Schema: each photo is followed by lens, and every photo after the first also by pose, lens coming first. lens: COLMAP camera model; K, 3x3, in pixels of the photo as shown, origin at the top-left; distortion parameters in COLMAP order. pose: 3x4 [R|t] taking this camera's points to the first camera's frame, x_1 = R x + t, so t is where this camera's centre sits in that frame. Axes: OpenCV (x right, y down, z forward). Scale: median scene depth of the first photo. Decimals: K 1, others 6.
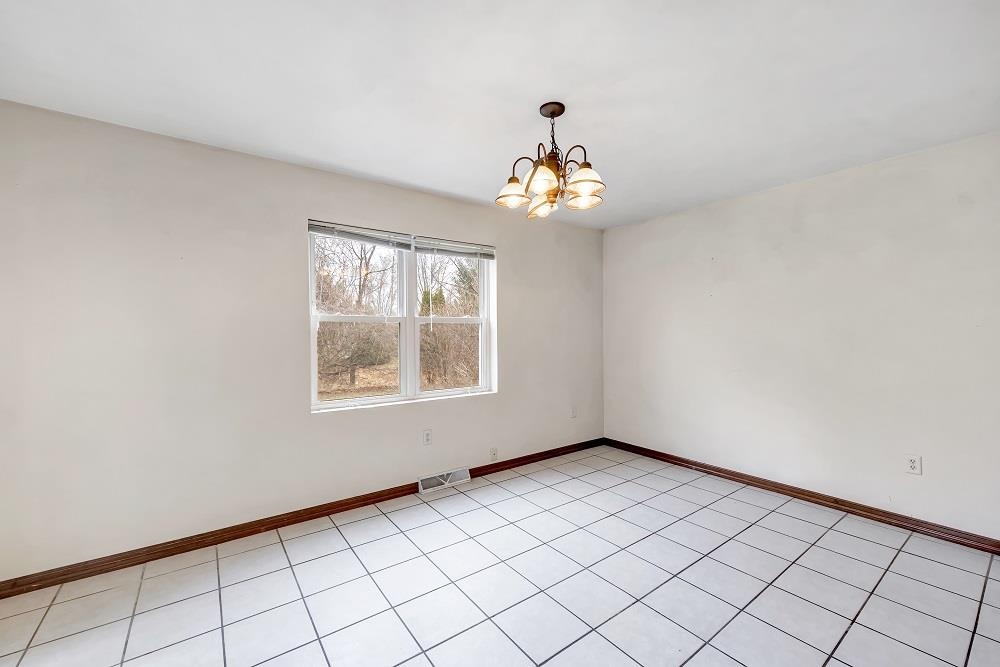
lens RADIAL K [[403.6, 0, 500.3], [0, 403.6, 334.1], [0, 0, 1]] dist [0.001176, 0.000417]
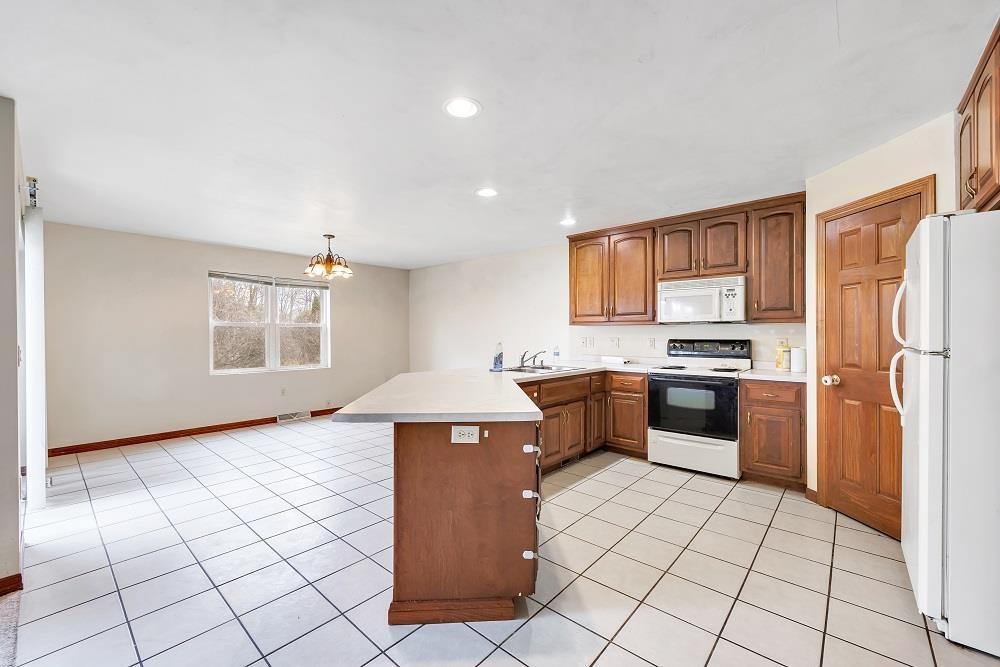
lens RADIAL K [[403.6, 0, 500.3], [0, 403.6, 334.1], [0, 0, 1]] dist [0.001176, 0.000417]
pose [[0.977794, -0.000738, 0.209565, 0.377364], [0.002294, 0.999972, -0.007183, 0.018595], [-0.209554, 0.007504, 0.977768, -0.922967]]
